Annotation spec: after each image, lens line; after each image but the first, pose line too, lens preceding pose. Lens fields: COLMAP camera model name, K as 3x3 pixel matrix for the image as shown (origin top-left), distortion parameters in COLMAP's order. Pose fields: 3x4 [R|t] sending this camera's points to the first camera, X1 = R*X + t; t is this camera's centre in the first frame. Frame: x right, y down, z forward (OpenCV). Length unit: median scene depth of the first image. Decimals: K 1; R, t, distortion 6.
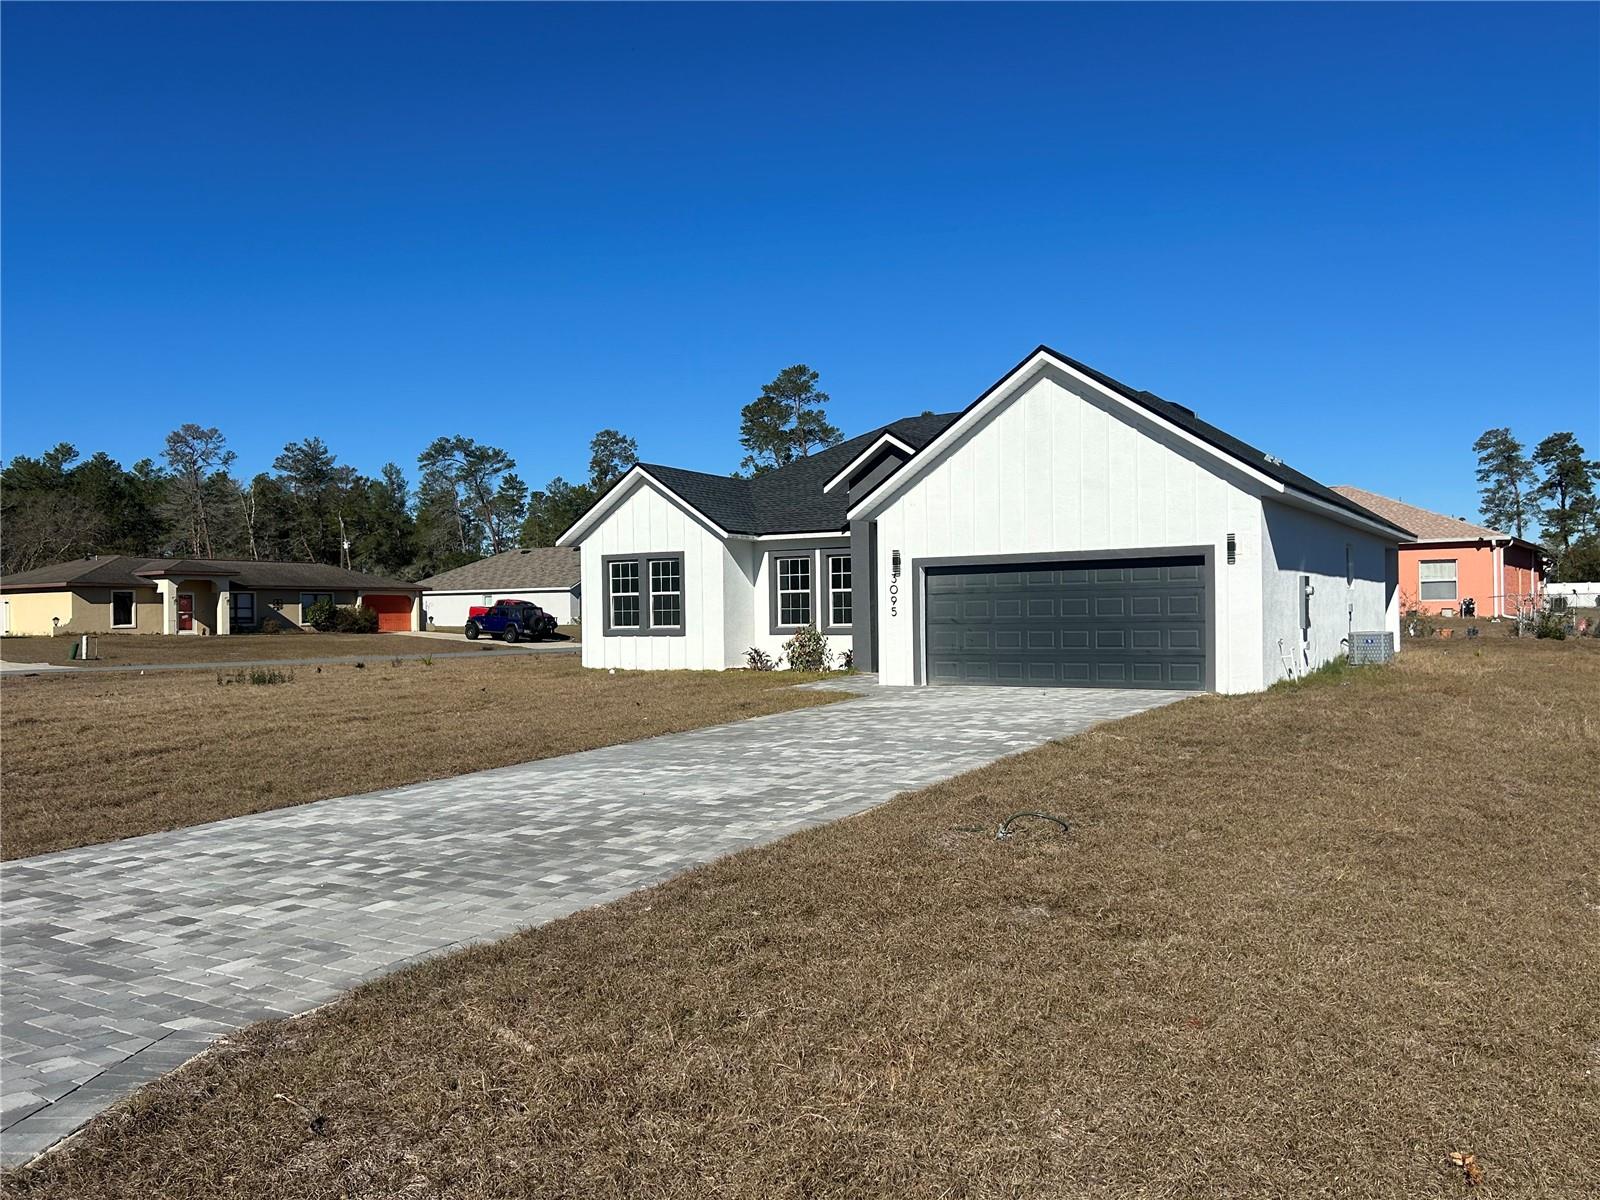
lens RADIAL K [[1269.4, 0, 794.1], [0, 1269.4, 610.5], [0, 0, 1]] dist [0.133734, -0.277378]
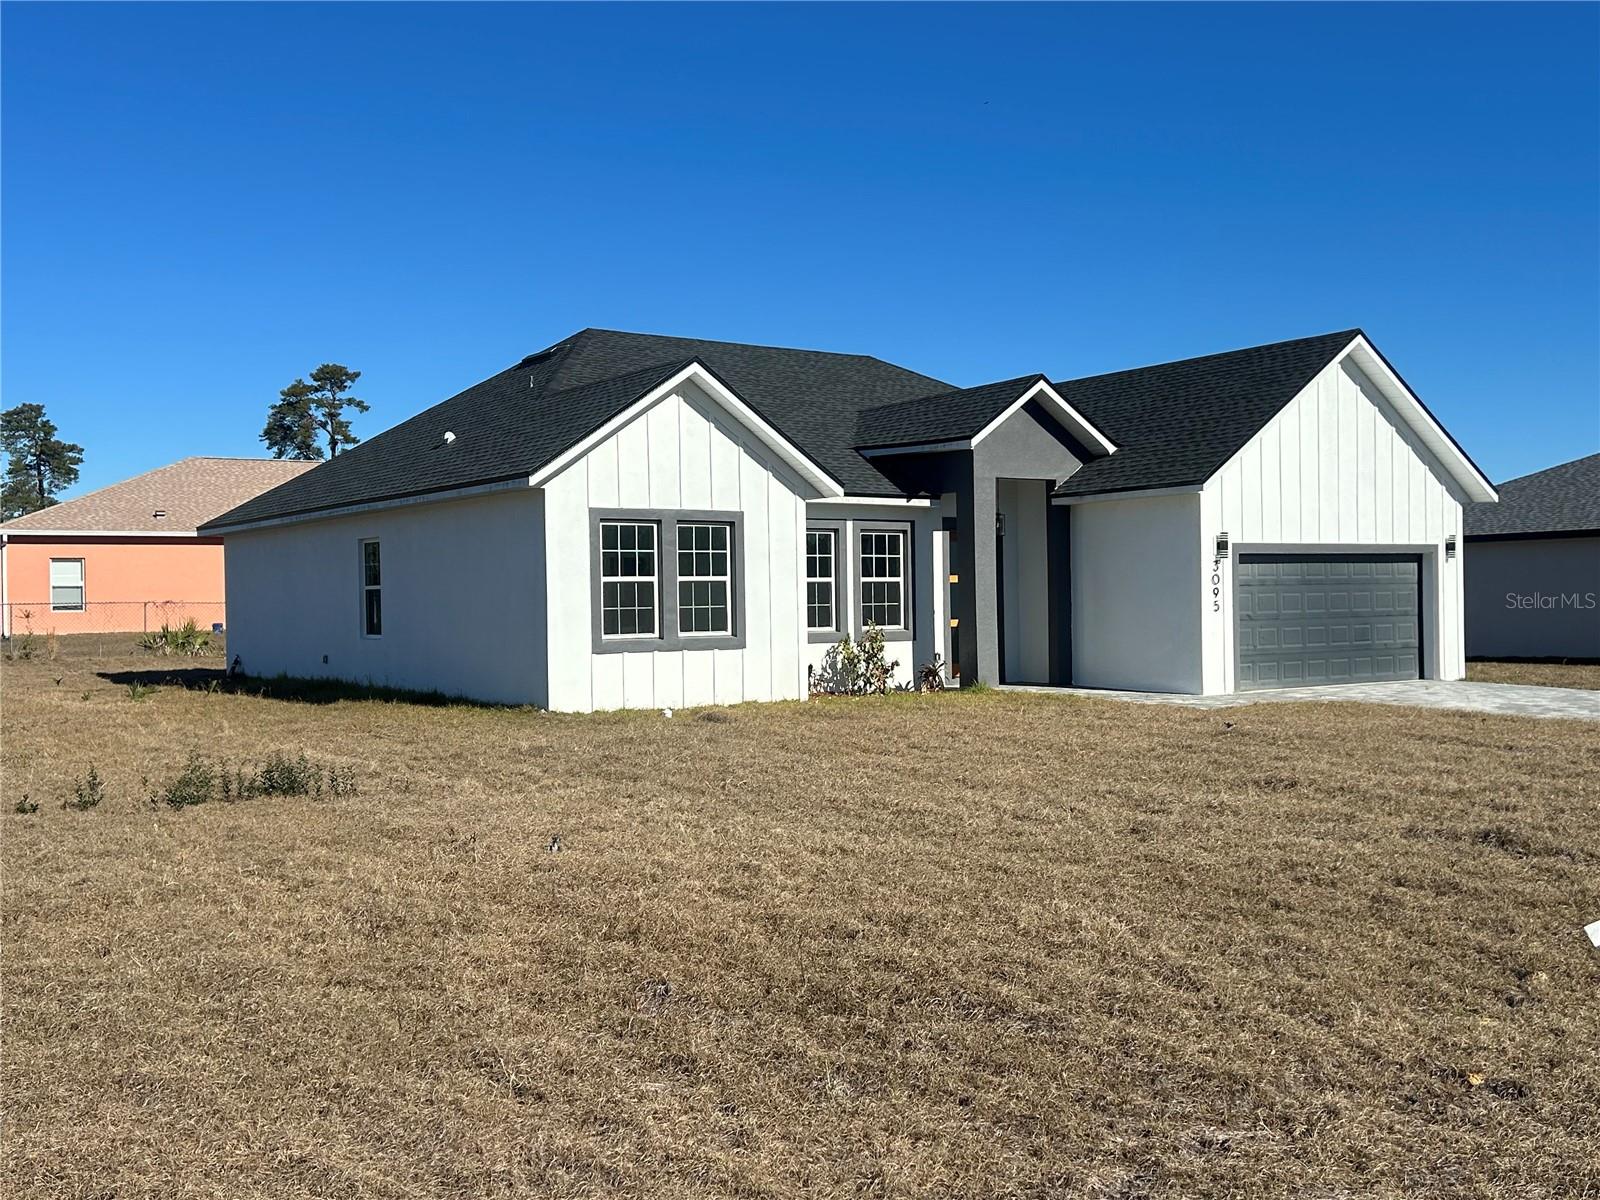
lens RADIAL K [[1652.5, 0, 801.7], [0, 1652.5, 596.1], [0, 0, 1]] dist [0.099709, -0.038864]
pose [[0.375896, 0.011207, 0.926594, -0.831952], [0.007786, 0.999853, -0.015252, 0.007318], [-0.926629, 0.012948, 0.375754, 0.678110]]
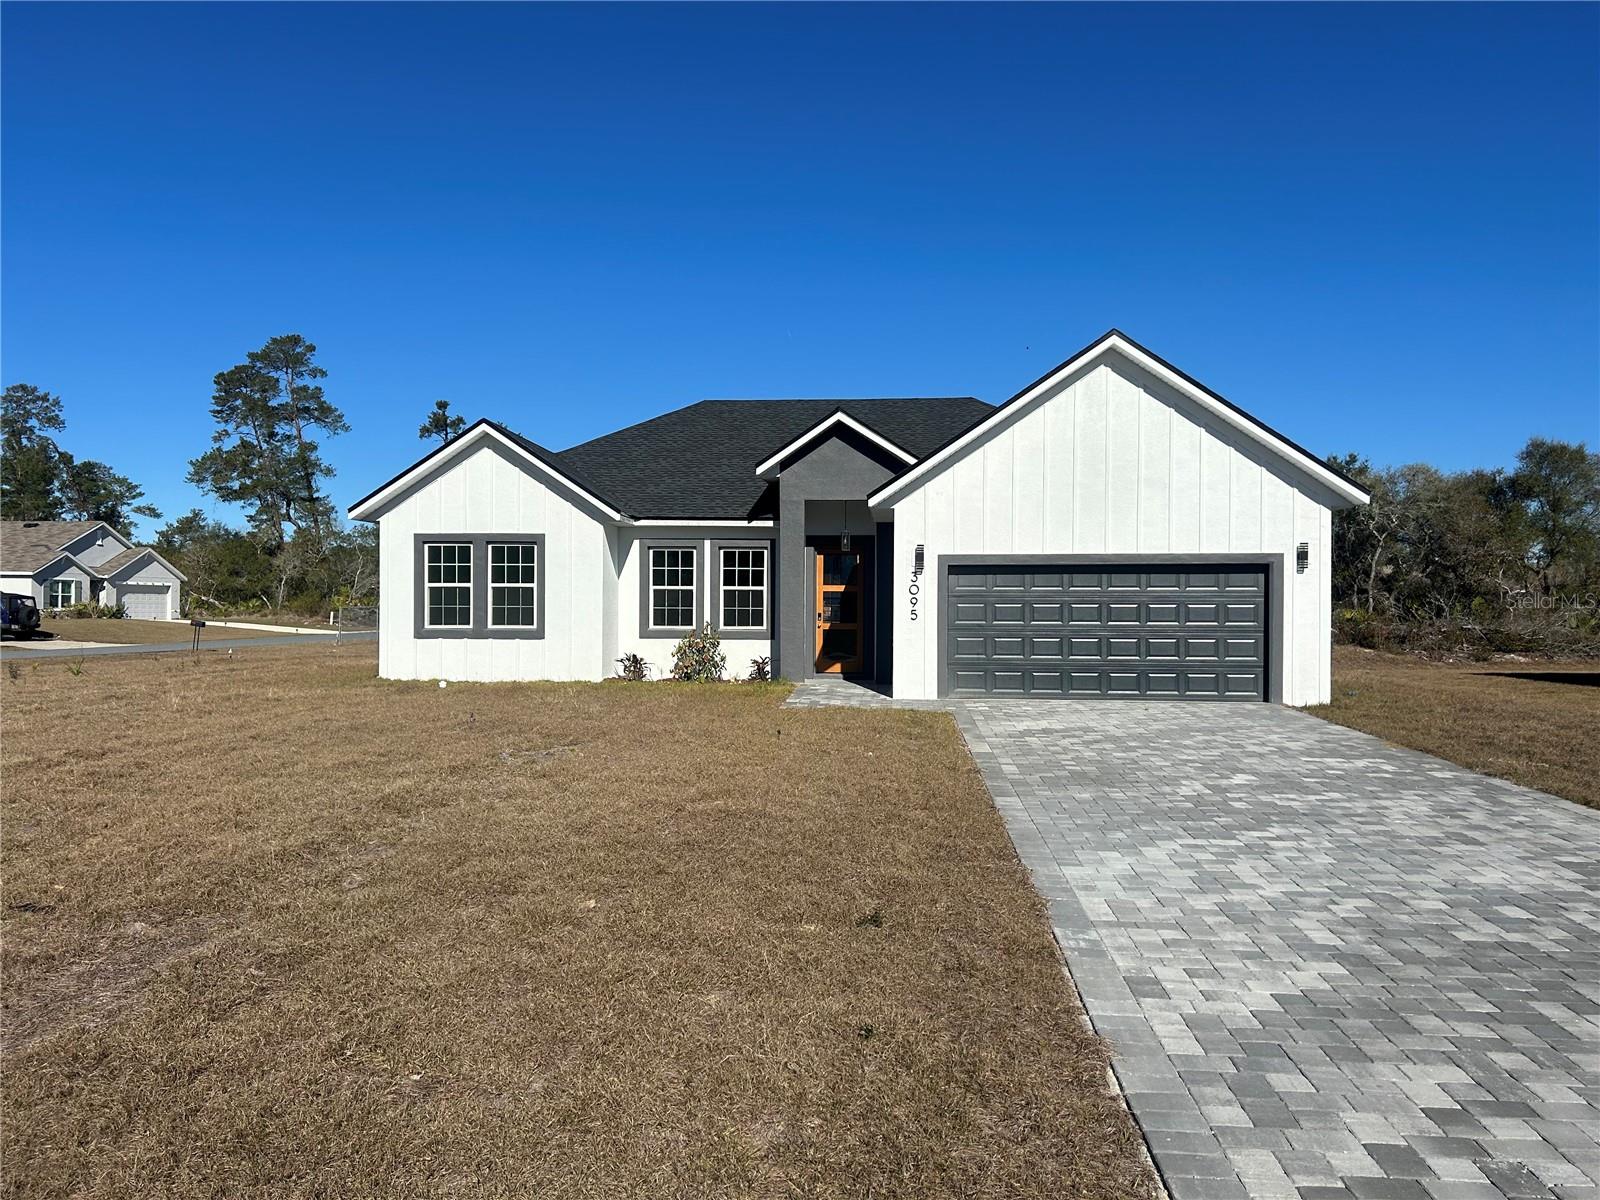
lens RADIAL K [[1215.7, 0, 811.7], [0, 1215.7, 602.0], [0, 0, 1]] dist [0.106910, -0.151858]
pose [[0.885174, 0.023317, 0.464675, -0.299608], [-0.019471, 0.999725, -0.013075, 0.003583], [-0.464852, 0.002525, 0.885385, 0.235142]]
